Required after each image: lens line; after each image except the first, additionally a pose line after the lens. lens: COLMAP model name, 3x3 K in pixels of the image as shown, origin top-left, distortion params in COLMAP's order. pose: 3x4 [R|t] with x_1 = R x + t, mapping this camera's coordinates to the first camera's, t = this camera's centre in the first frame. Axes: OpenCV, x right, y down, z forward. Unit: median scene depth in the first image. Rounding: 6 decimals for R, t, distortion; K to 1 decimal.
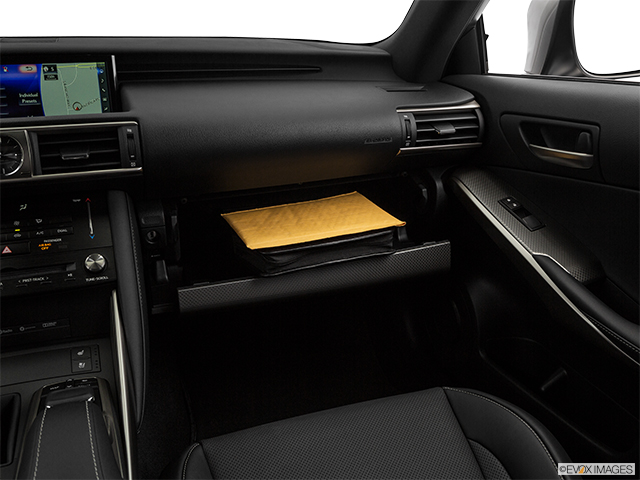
lens RADIAL K [[643.4, 0, 321.3], [0, 643.4, 243.9], [0, 0, 1]] dist [-0.025947, 0.000000]
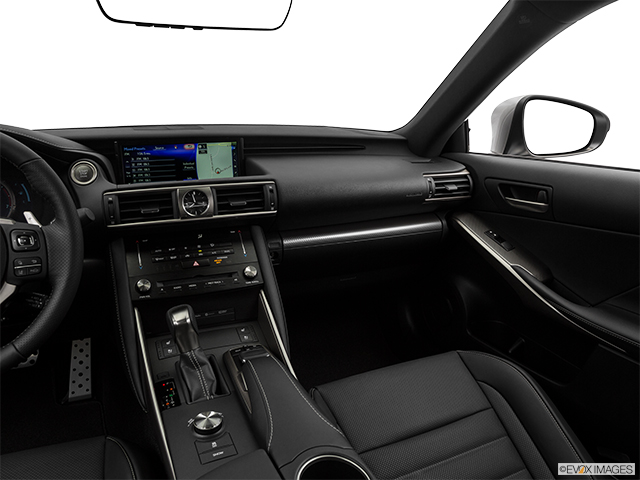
lens RADIAL K [[480.0, 0, 320.2], [0, 480.0, 240.7], [0, 0, 1]] dist [-0.128831, 0.064333]
pose [[0.997246, -0.002308, 0.074135, -0.231392], [0.006395, 0.998469, -0.054936, 0.016112], [-0.073895, 0.055259, 0.995734, -0.143659]]
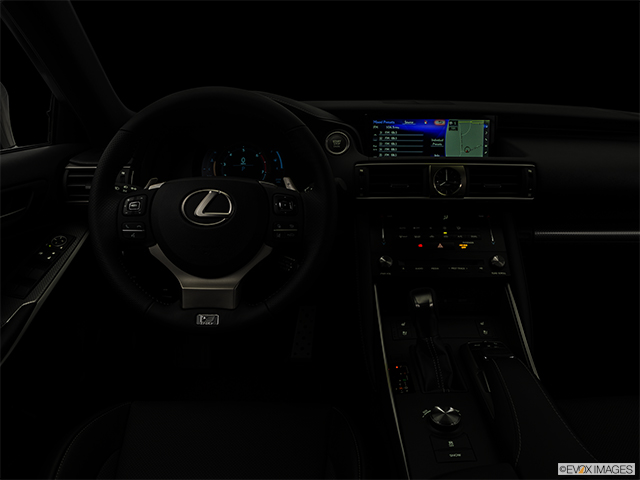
lens RADIAL K [[480.0, 0, 329.3], [0, 480.0, 248.7], [0, 0, 1]] dist [-0.128831, 0.064333]
pose [[0.938514, 0.113615, -0.326012, -0.312509], [-0.114395, 0.993293, 0.016846, 0.022031], [0.325739, 0.021484, 0.945216, -0.092135]]
